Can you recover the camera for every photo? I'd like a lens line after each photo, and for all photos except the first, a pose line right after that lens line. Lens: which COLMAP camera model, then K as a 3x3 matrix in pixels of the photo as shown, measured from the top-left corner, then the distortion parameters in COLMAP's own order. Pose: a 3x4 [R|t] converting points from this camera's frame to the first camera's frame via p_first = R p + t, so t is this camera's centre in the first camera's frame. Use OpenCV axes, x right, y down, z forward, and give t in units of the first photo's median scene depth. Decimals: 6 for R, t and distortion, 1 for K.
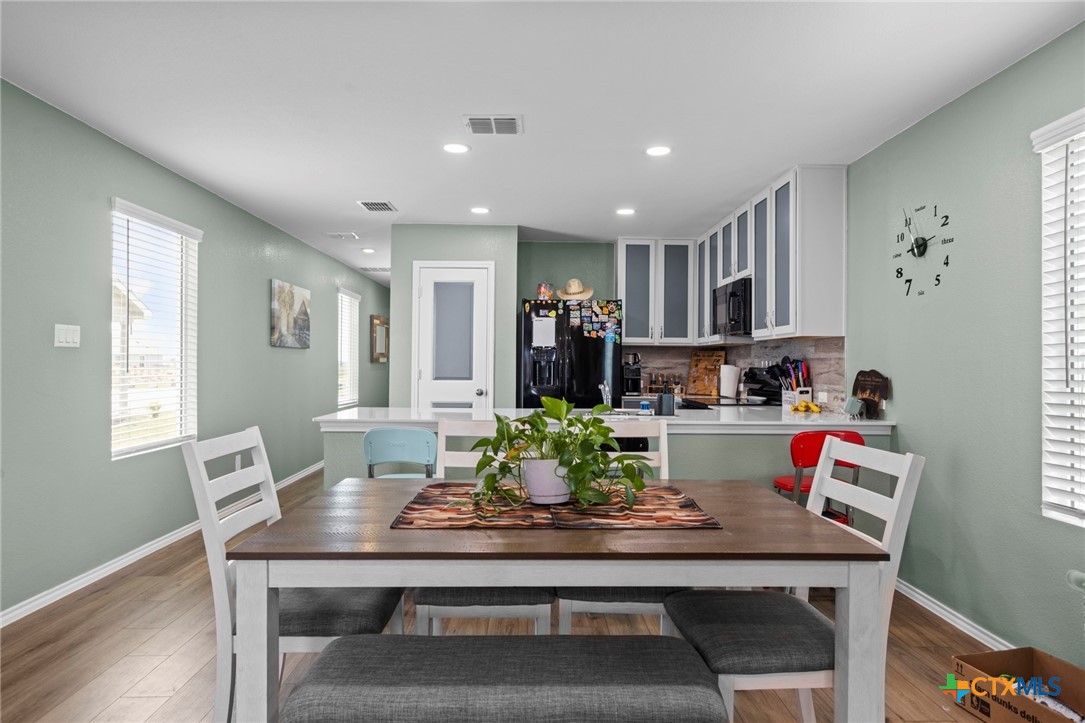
lens RADIAL K [[604.5, 0, 545.2], [0, 604.5, 355.9], [0, 0, 1]] dist [-0.024791, 0.000318]
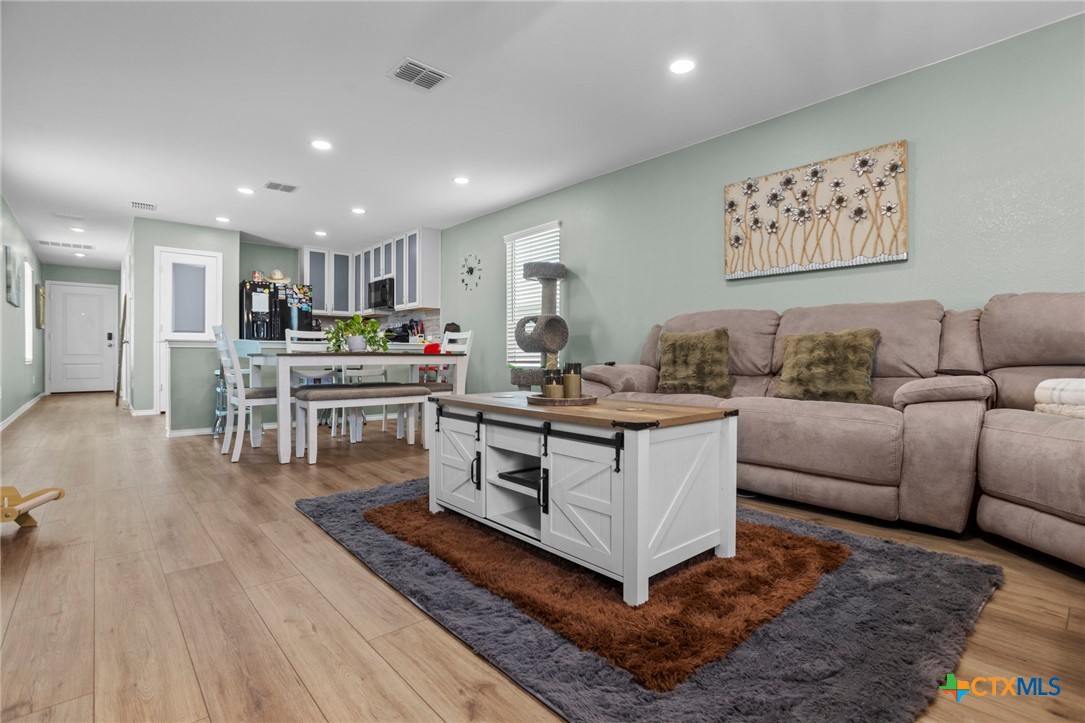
lens RADIAL K [[508.5, 0, 542.0], [0, 508.5, 353.6], [0, 0, 1]] dist [-0.016603, 0.002920]
pose [[0.759246, -0.010989, 0.650711, -0.344599], [0.003061, 0.999907, 0.013315, 0.088025], [-0.650797, -0.008117, 0.759209, -0.523925]]
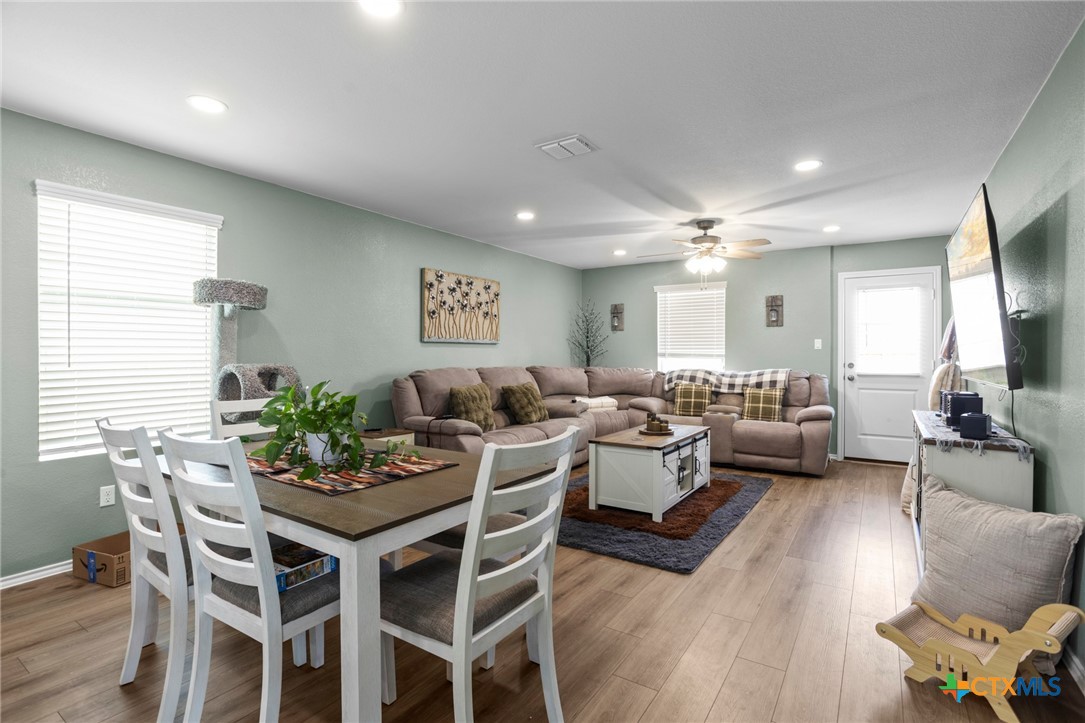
lens RADIAL K [[508.5, 0, 552.1], [0, 508.5, 359.4], [0, 0, 1]] dist [-0.016603, 0.002920]
pose [[-0.826400, -0.016900, 0.562830, -0.391317], [-0.013361, 0.999857, 0.010405, 0.002104], [-0.562925, 0.001079, -0.826507, 0.632768]]
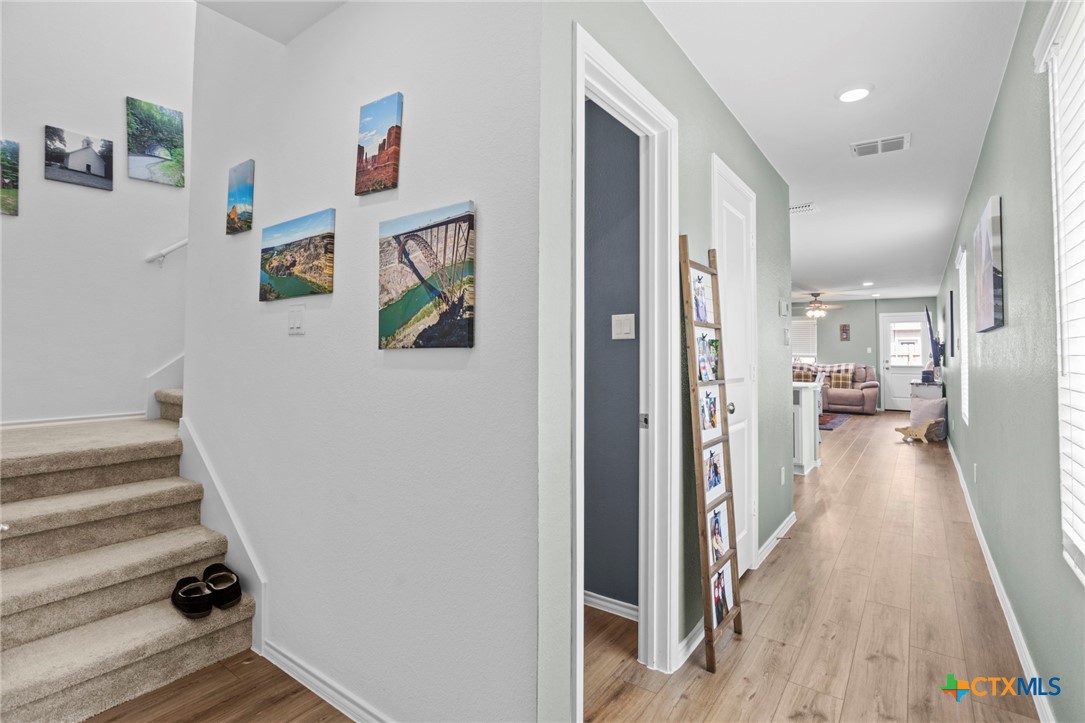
lens RADIAL K [[508.5, 0, 554.8], [0, 508.5, 336.2], [0, 0, 1]] dist [-0.016603, 0.002920]
pose [[-0.796485, 0.006091, 0.604627, -0.492674], [-0.017684, 0.999287, -0.033362, 0.007492], [-0.604399, -0.037264, -0.795810, 2.057858]]
